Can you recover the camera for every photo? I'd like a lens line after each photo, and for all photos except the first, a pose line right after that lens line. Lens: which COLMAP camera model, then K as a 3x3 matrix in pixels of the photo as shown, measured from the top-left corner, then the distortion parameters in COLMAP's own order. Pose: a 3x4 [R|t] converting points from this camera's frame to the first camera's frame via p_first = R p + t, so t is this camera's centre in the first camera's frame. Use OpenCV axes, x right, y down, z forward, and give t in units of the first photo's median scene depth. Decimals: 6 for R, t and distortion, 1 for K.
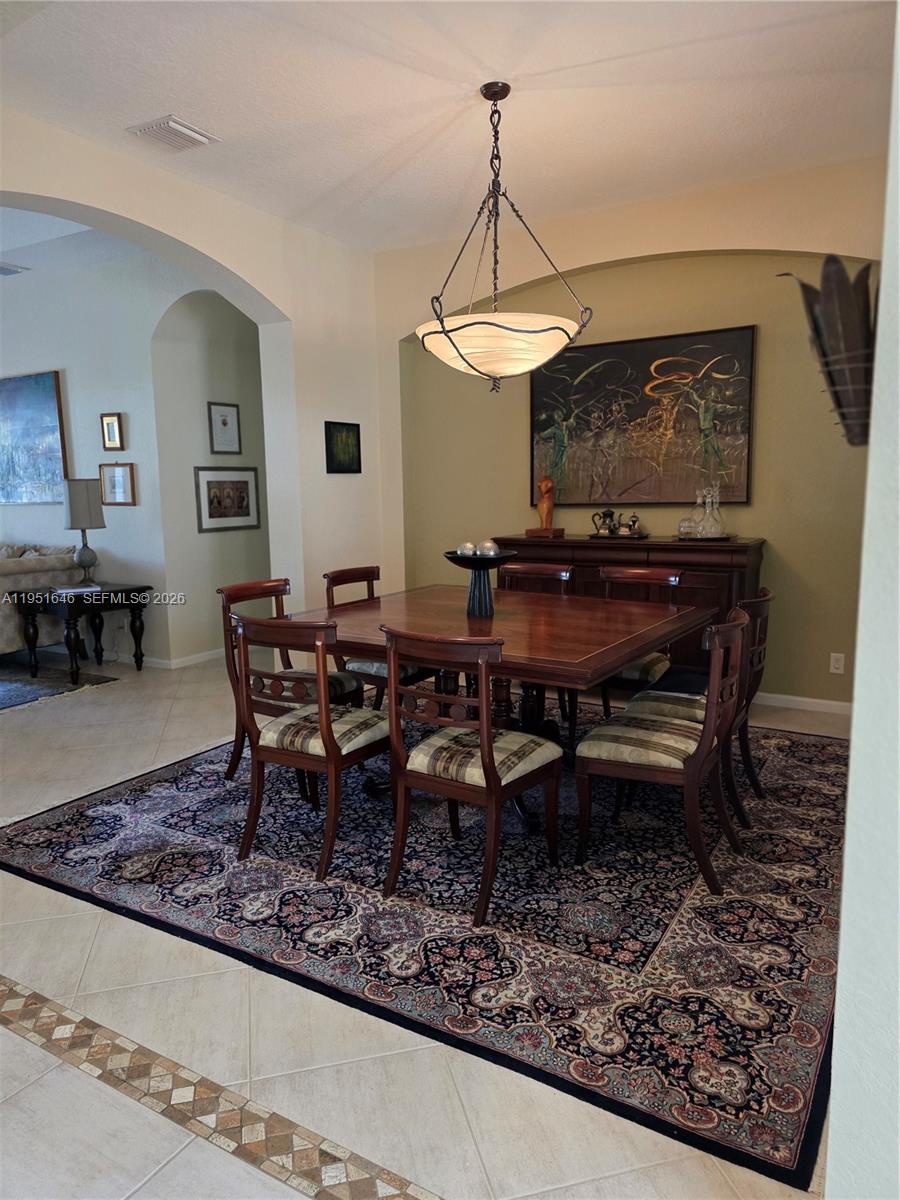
lens RADIAL K [[809.5, 0, 452.1], [0, 809.5, 600.4], [0, 0, 1]] dist [0.020879, -0.002039]
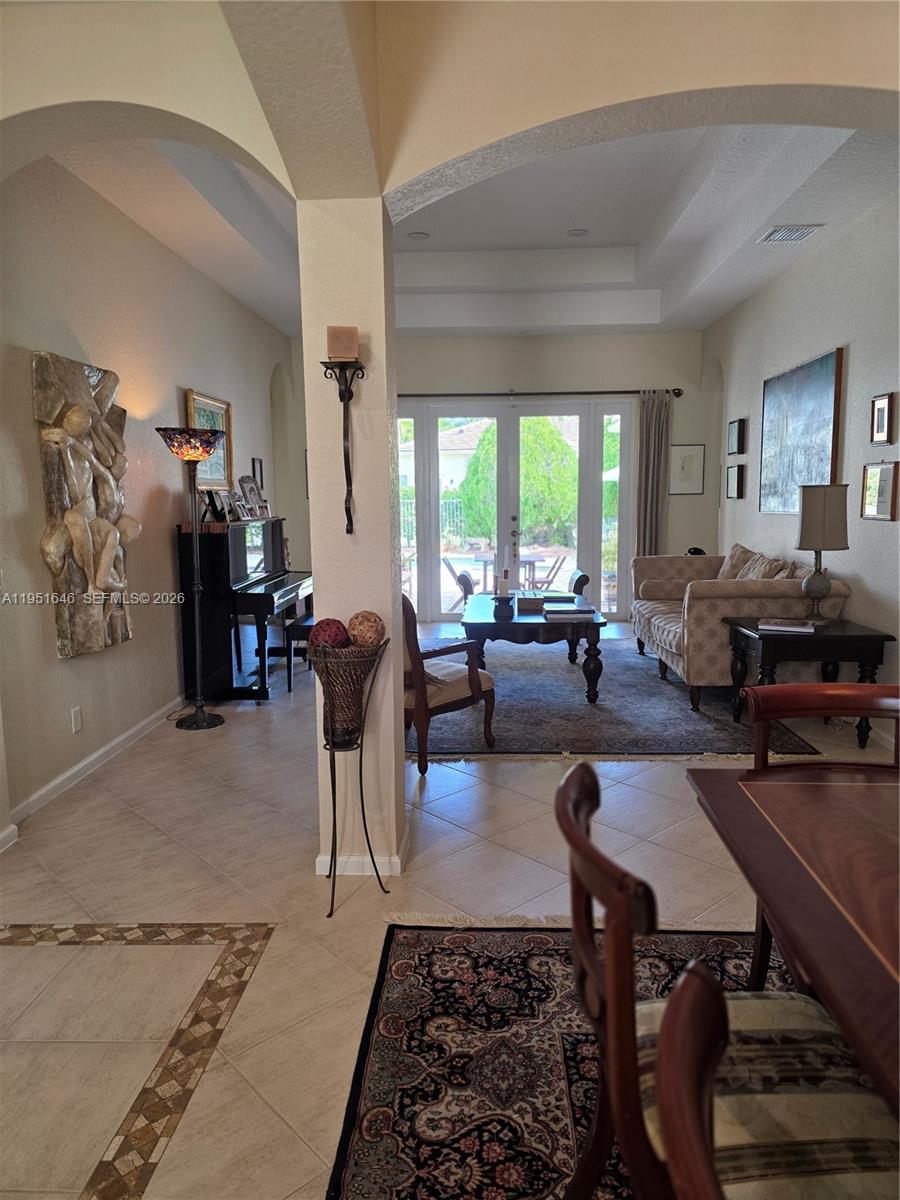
lens RADIAL K [[809.5, 0, 452.0], [0, 809.5, 604.8], [0, 0, 1]] dist [0.020879, -0.002039]
pose [[0.485021, 0.121452, -0.866028, 0.053503], [-0.118291, 0.990319, 0.072633, -0.051078], [0.866465, 0.067215, 0.494692, 0.323199]]
